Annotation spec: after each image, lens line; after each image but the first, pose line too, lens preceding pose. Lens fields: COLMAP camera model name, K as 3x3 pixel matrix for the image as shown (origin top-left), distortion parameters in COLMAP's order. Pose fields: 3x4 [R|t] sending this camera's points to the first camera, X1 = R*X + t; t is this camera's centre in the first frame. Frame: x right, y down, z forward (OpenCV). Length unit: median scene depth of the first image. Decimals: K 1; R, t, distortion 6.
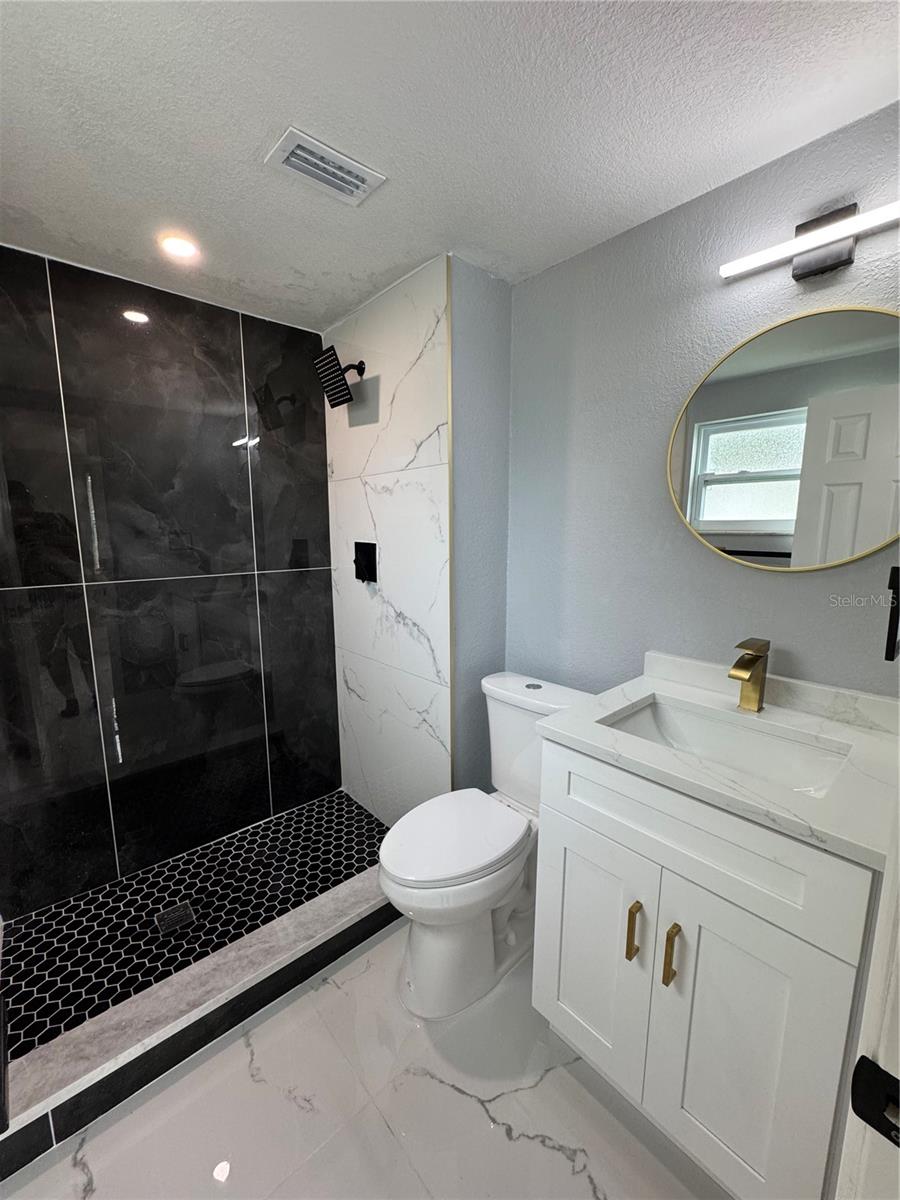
lens RADIAL K [[482.4, 0, 447.5], [0, 482.4, 599.3], [0, 0, 1]] dist [-0.001114, 0.000157]
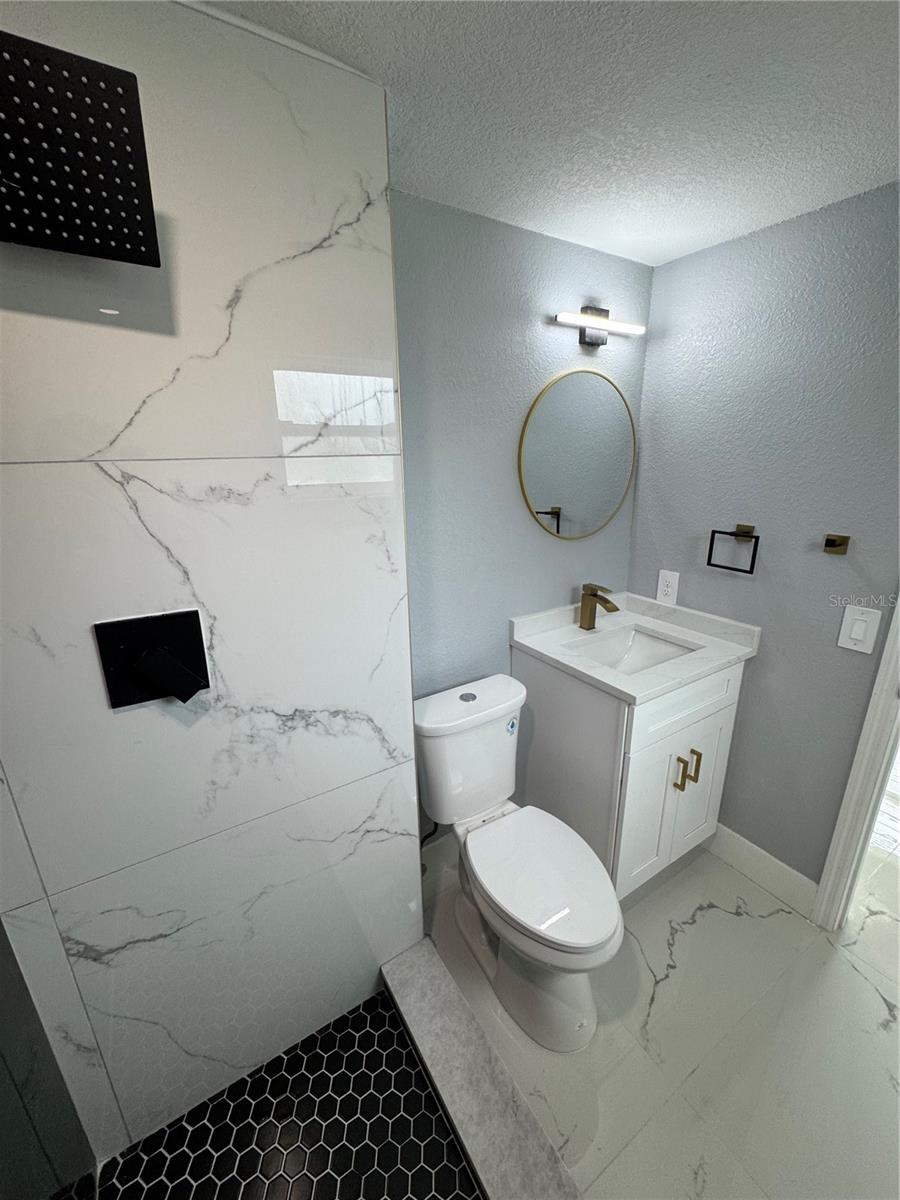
lens RADIAL K [[482.4, 0, 453.9], [0, 482.4, 599.5], [0, 0, 1]] dist [-0.001114, 0.000157]
pose [[0.161352, -0.286329, 0.944447, -0.566284], [0.159975, 0.951919, 0.261264, -0.216166], [-0.973845, 0.108932, 0.199400, 0.696192]]
